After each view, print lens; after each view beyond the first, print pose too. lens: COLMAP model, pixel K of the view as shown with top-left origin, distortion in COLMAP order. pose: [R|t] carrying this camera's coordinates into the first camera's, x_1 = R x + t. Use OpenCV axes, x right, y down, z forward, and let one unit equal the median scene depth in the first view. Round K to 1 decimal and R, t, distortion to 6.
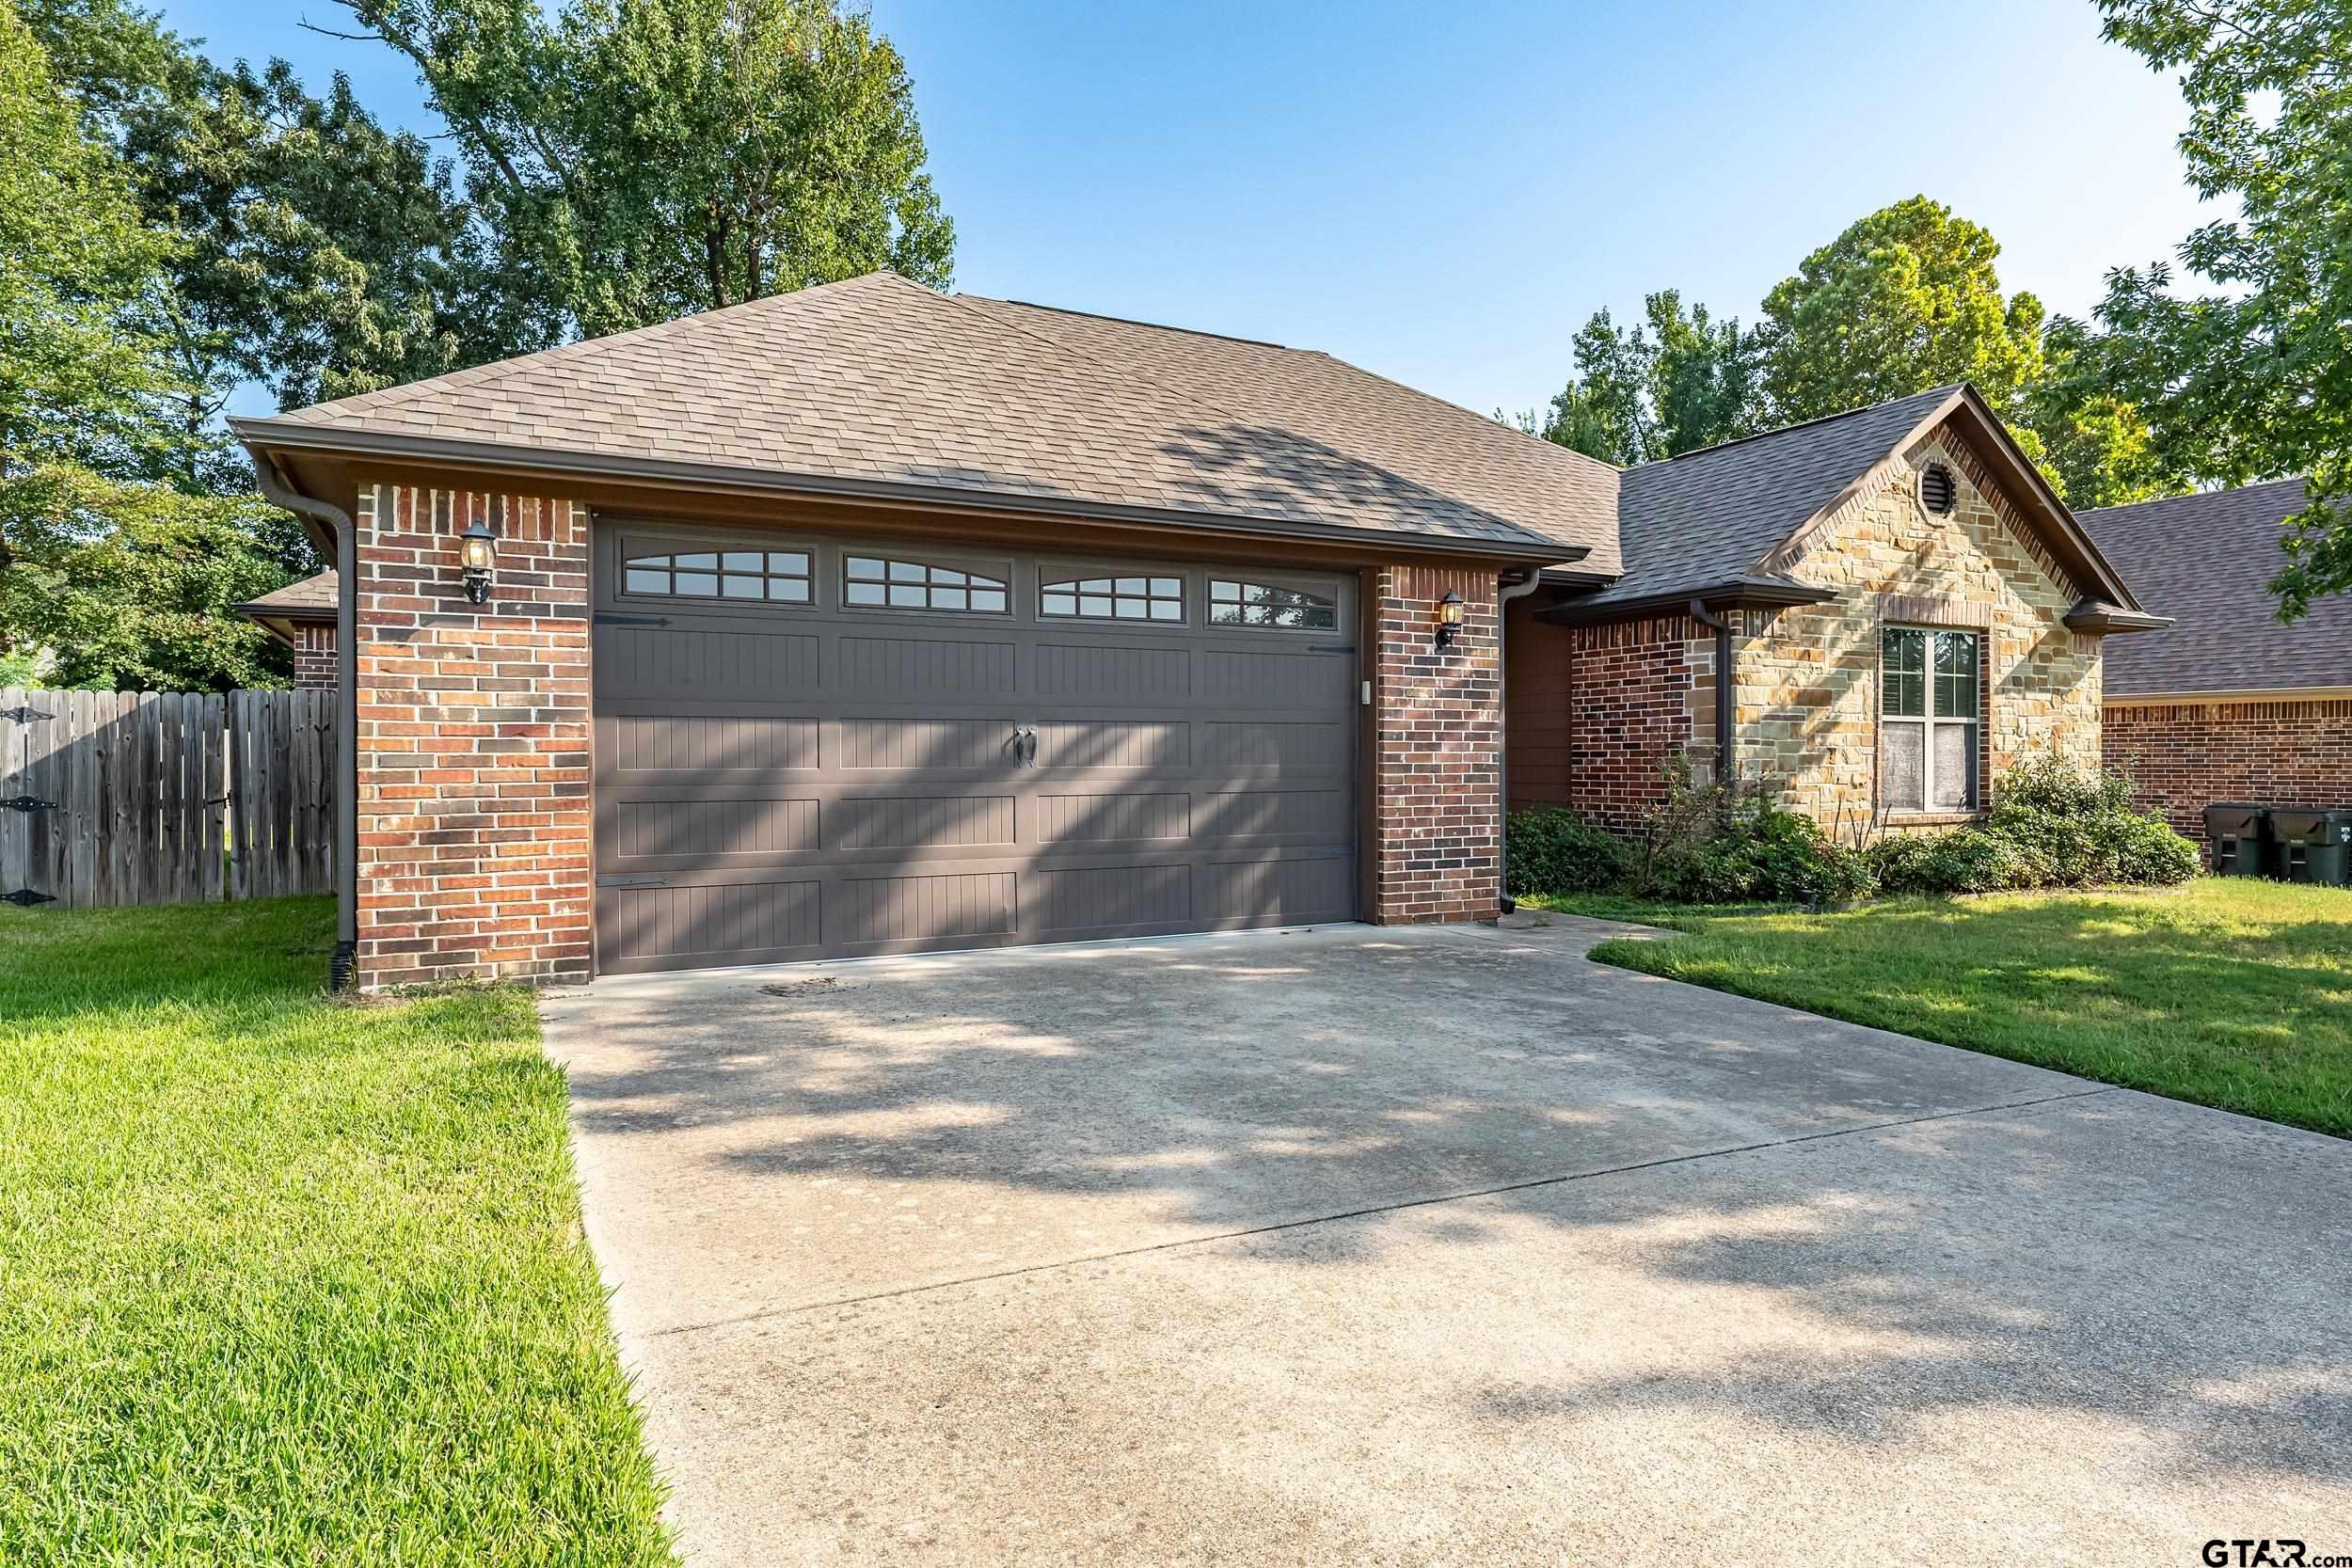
lens RADIAL K [[1330.6, 0, 1169.9], [0, 1330.6, 779.4], [0, 0, 1]] dist [-0.016198, -0.000545]
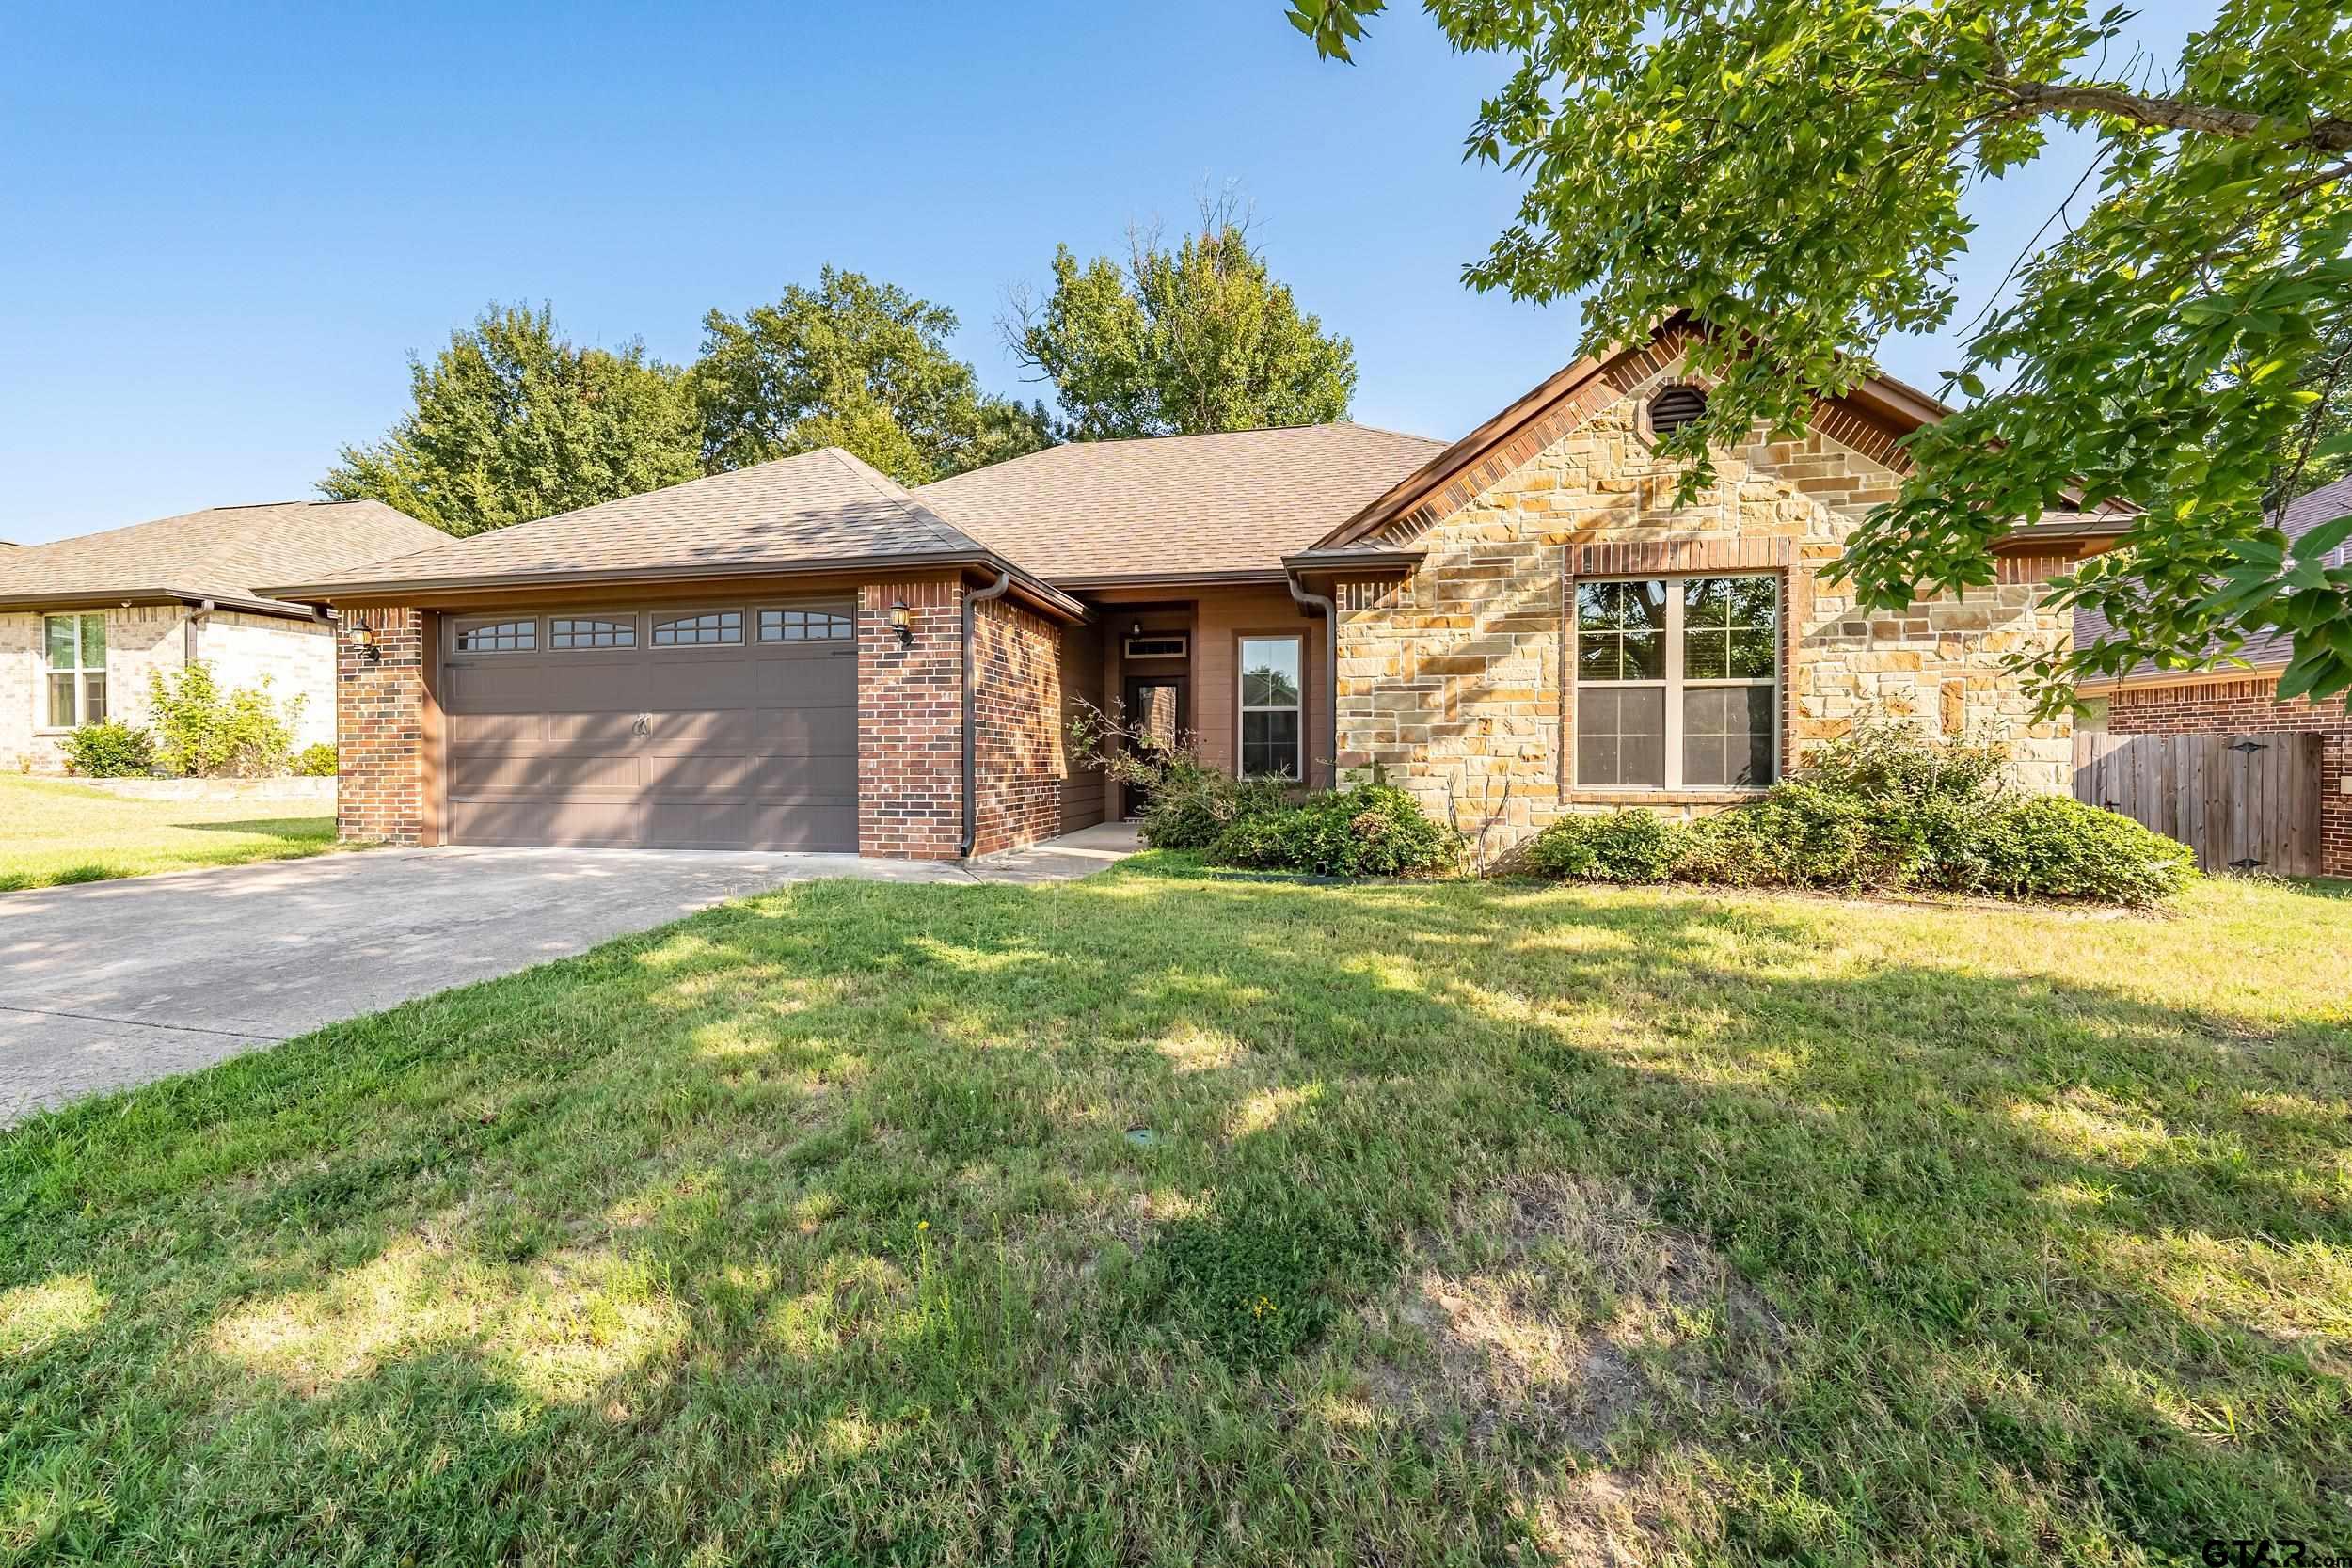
lens RADIAL K [[824.1, 0, 1175.2], [0, 824.1, 772.5], [0, 0, 1]] dist [-0.006032, 0.000208]
pose [[0.795295, 0.009601, -0.606146, 0.882027], [-0.007651, 0.999954, 0.005800, 0.017458], [0.606174, 0.000025, 0.795332, 0.517857]]
